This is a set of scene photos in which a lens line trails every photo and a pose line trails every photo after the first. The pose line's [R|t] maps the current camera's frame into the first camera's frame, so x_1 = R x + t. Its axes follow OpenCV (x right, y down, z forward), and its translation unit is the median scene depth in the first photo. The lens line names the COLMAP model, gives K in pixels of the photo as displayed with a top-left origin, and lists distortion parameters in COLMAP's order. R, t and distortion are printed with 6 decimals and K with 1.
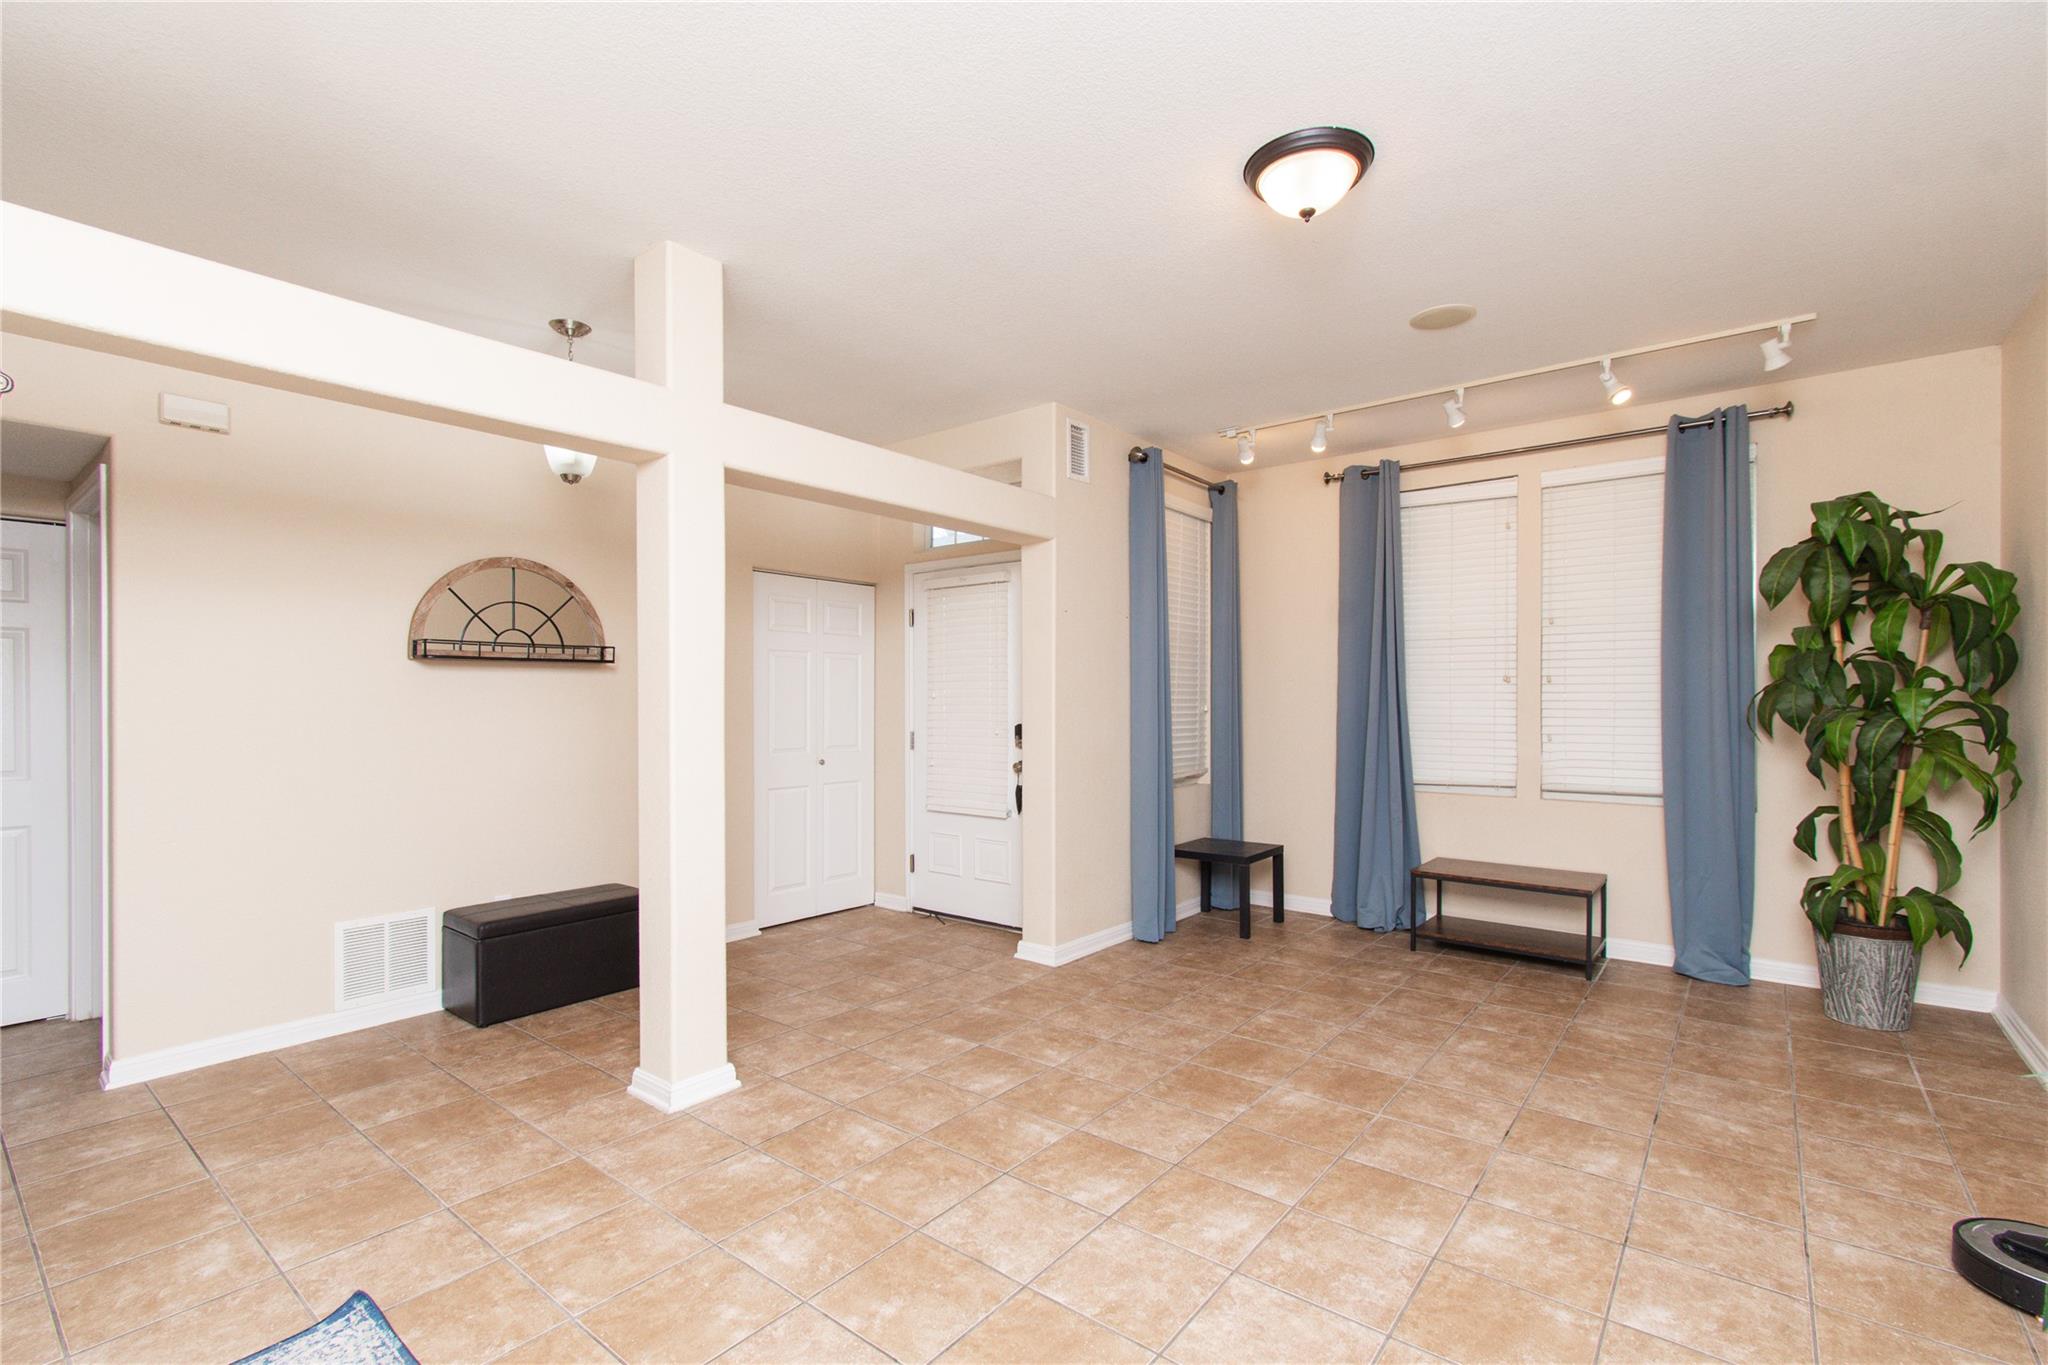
lens RADIAL K [[908.4, 0, 1024.0], [0, 908.4, 694.0], [0, 0, 1]] dist [0.001356, -0.000782]
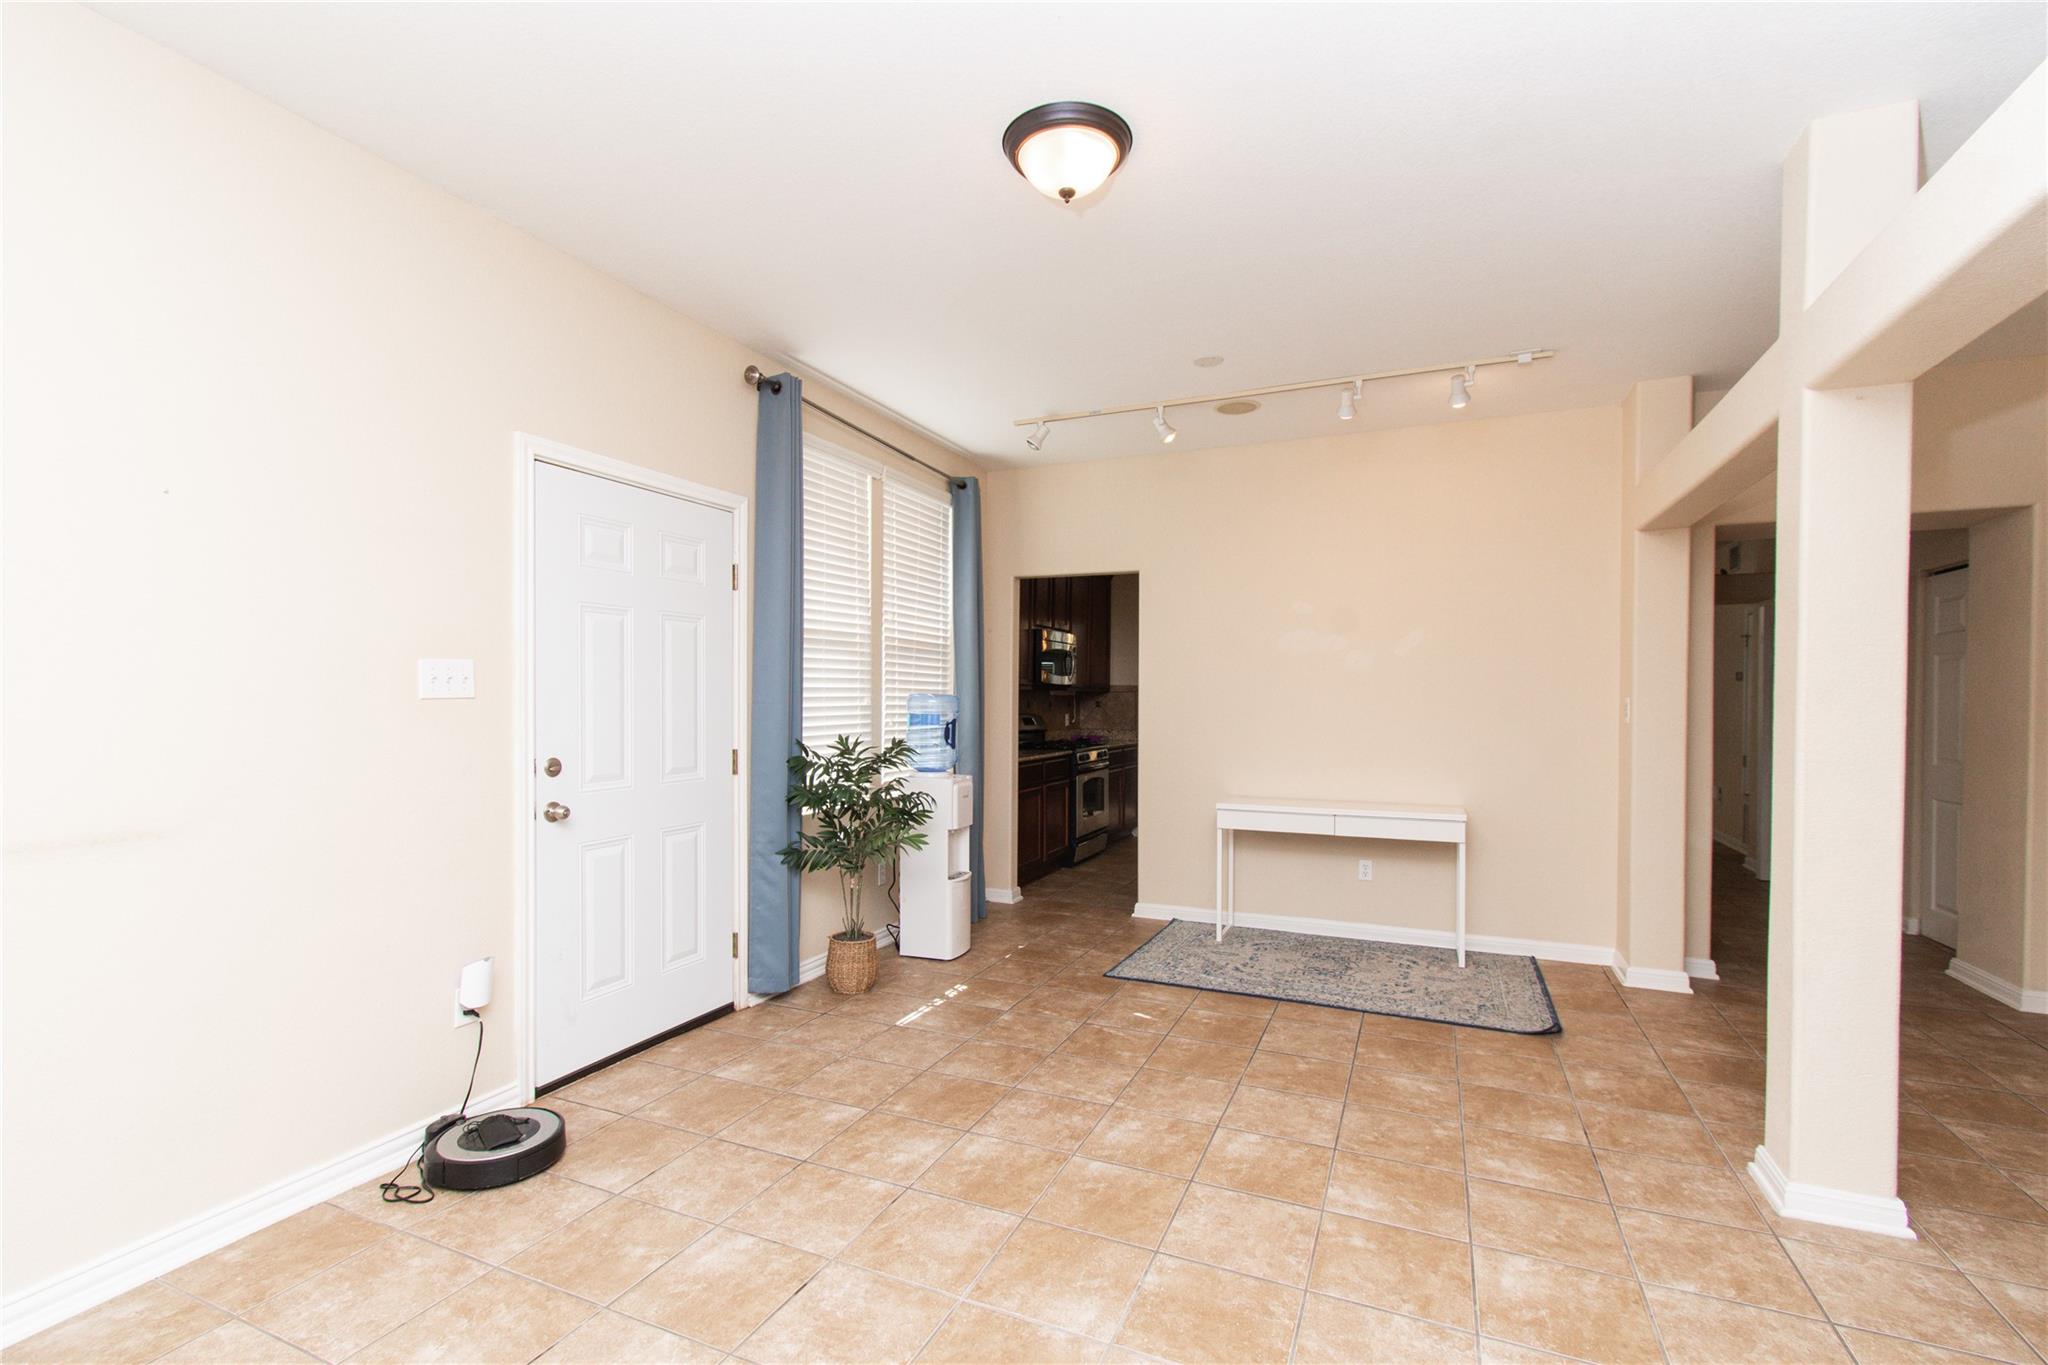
lens RADIAL K [[908.4, 0, 1023.6], [0, 908.4, 693.5], [0, 0, 1]] dist [0.001356, -0.000782]
pose [[-0.966998, -0.004426, -0.254745, 0.628129], [-0.002566, 0.999968, -0.007633, 0.007353], [0.254771, -0.006727, -0.966978, 2.021679]]
